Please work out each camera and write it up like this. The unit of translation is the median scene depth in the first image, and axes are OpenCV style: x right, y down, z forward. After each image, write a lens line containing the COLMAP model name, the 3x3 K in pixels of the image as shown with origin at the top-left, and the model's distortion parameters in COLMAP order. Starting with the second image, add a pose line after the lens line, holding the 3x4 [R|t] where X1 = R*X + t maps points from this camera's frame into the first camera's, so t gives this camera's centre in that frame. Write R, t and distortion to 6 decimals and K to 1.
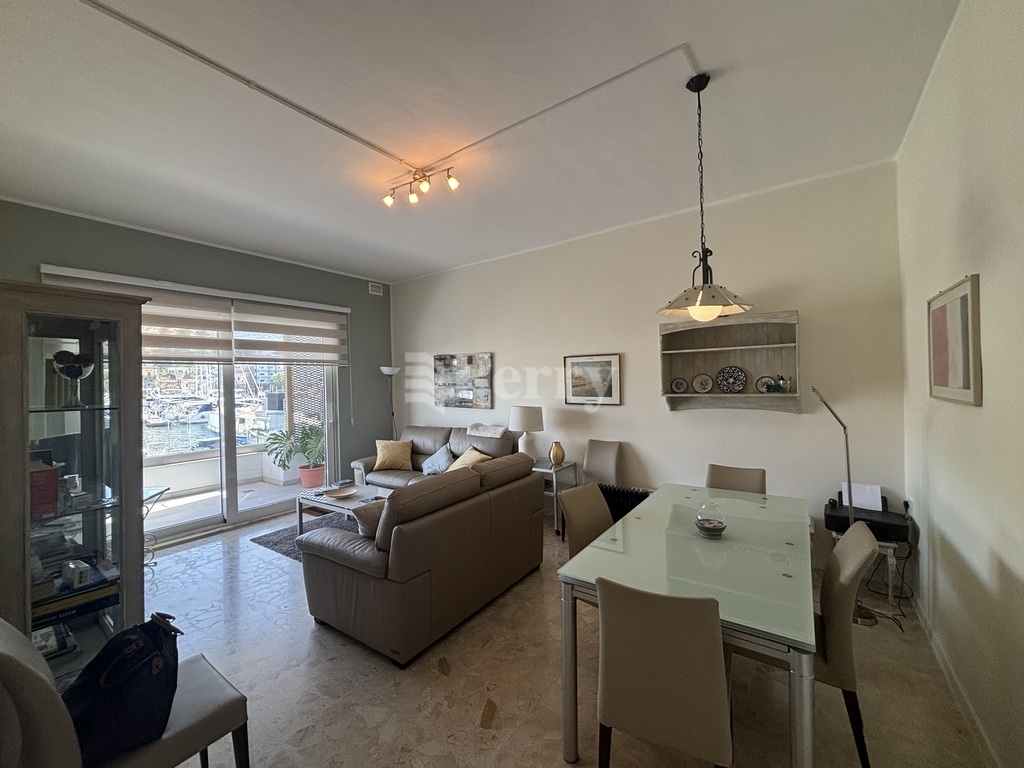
lens RADIAL K [[411.2, 0, 514.4], [0, 411.2, 377.9], [0, 0, 1]] dist [0.003337, 0.000148]
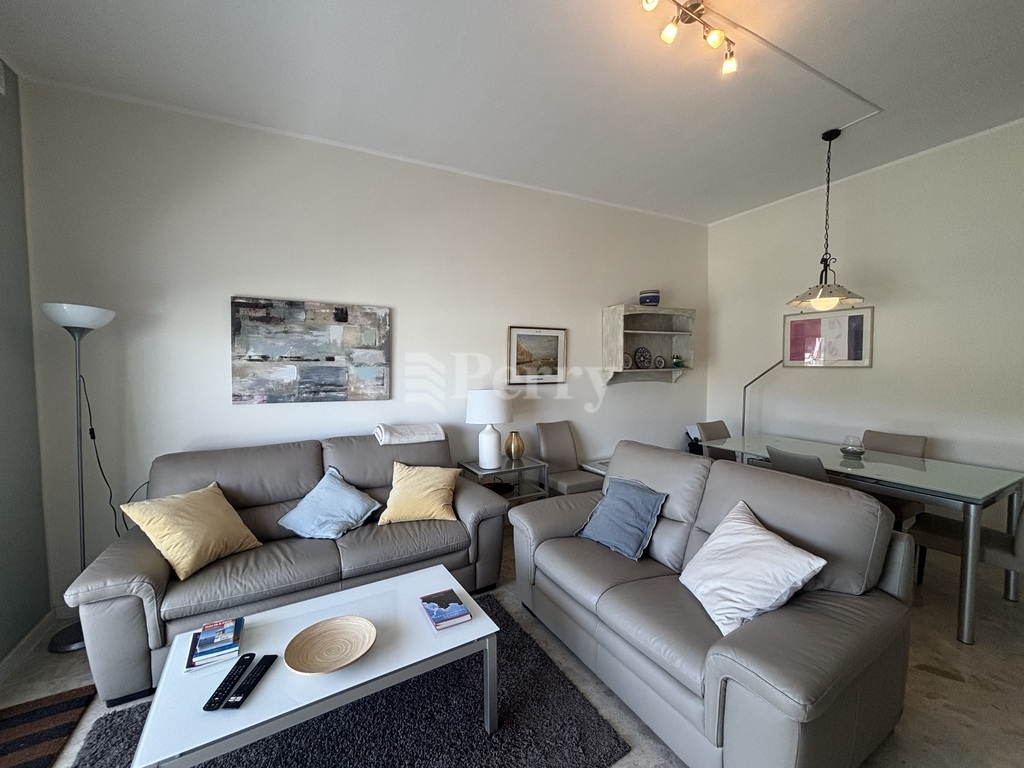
lens RADIAL K [[411.2, 0, 511.8], [0, 411.2, 383.8], [0, 0, 1]] dist [0.003337, 0.000148]
pose [[0.439884, -0.024749, 0.897714, -0.530276], [-0.008799, 0.999453, 0.031865, 0.031275], [-0.898012, -0.021916, 0.439426, 0.558864]]
